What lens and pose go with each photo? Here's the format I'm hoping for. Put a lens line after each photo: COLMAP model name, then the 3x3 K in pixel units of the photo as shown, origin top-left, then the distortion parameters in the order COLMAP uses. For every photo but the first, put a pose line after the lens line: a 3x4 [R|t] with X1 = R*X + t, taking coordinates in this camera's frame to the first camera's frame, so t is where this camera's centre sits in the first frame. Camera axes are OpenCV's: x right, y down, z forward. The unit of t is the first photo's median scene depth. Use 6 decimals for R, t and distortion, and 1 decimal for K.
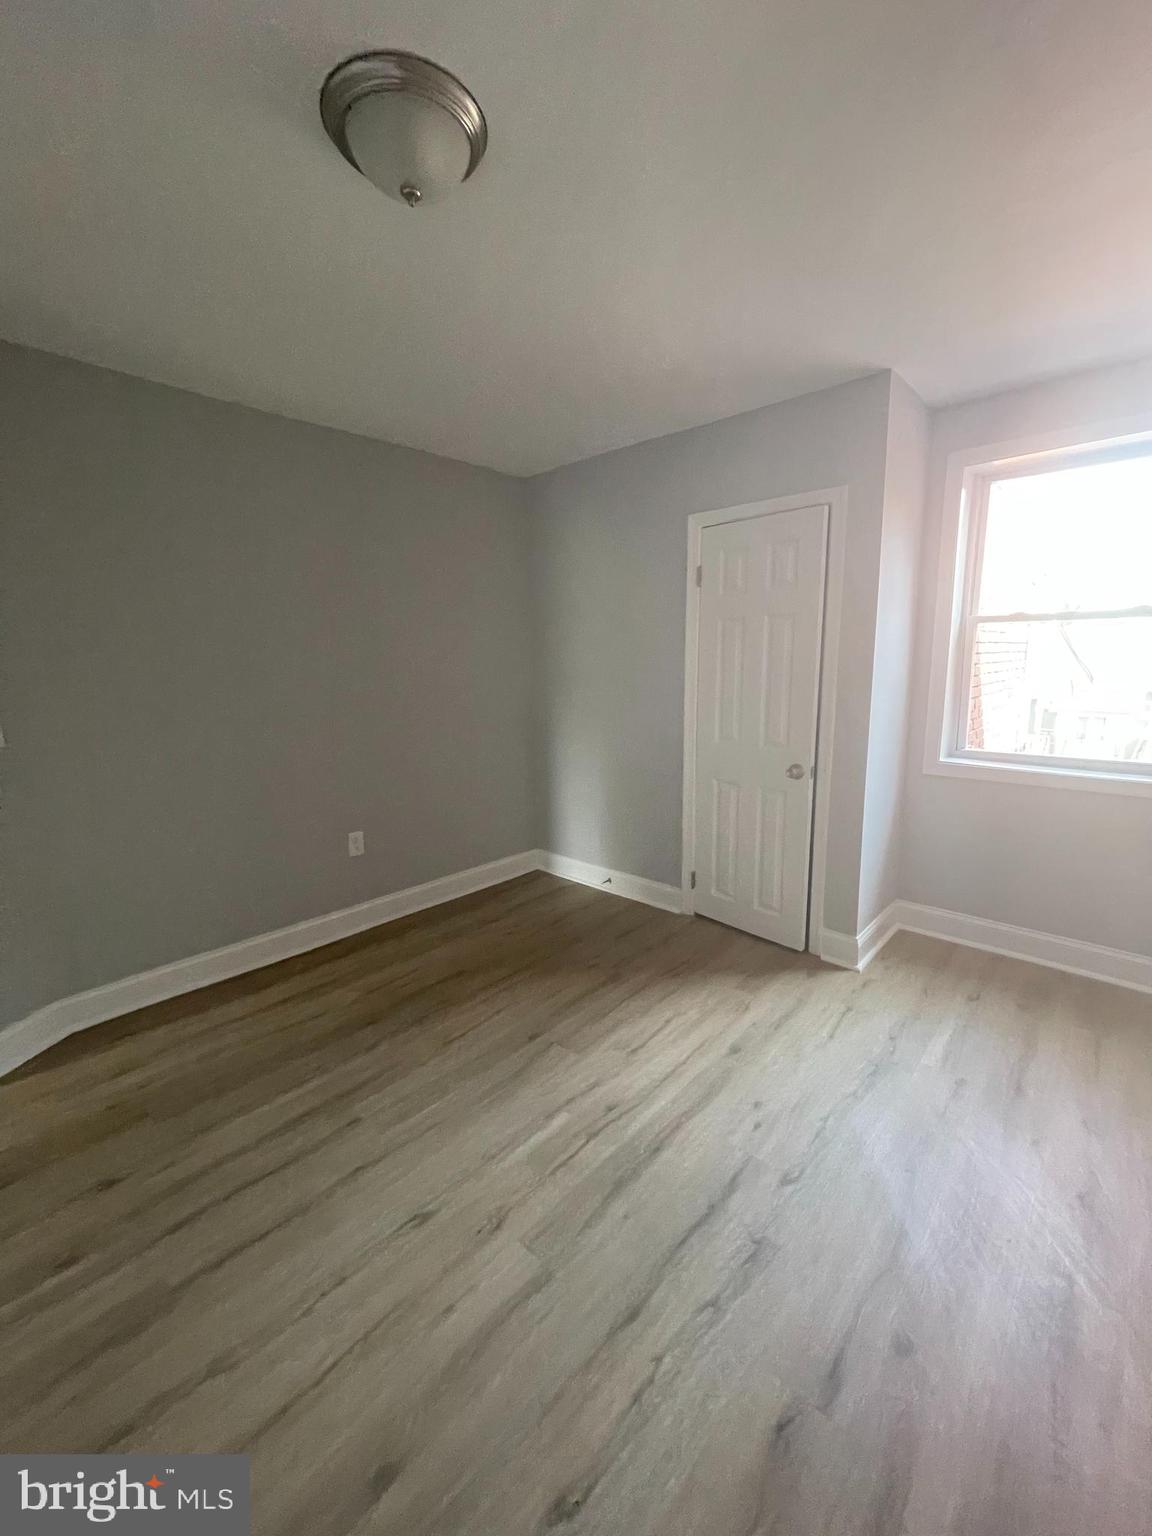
lens RADIAL K [[614.1, 0, 574.6], [0, 614.1, 811.5], [0, 0, 1]] dist [0.001855, 0.000287]
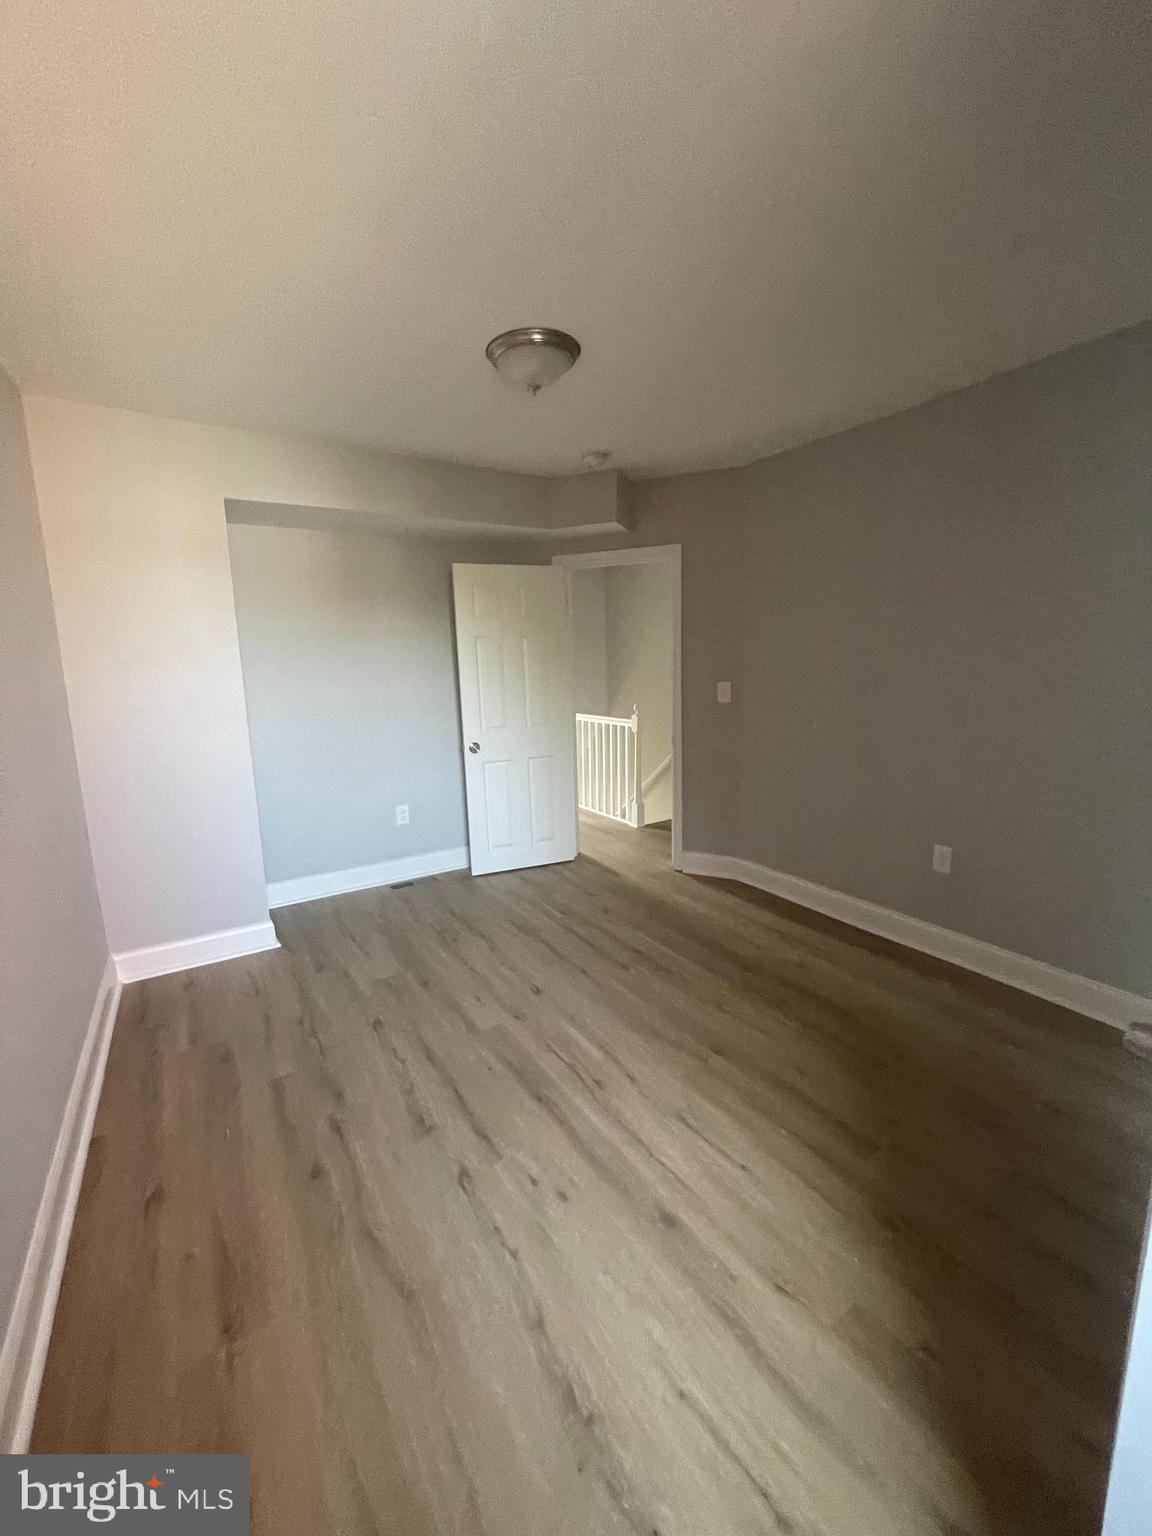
lens RADIAL K [[622.8, 0, 571.5], [0, 622.8, 763.5], [0, 0, 1]] dist [-0.005309, -0.000159]
pose [[-0.268875, 0.177559, -0.946667, 0.947082], [-0.205865, 0.949555, 0.236571, -0.278041], [0.940918, 0.258493, -0.218759, 0.992411]]
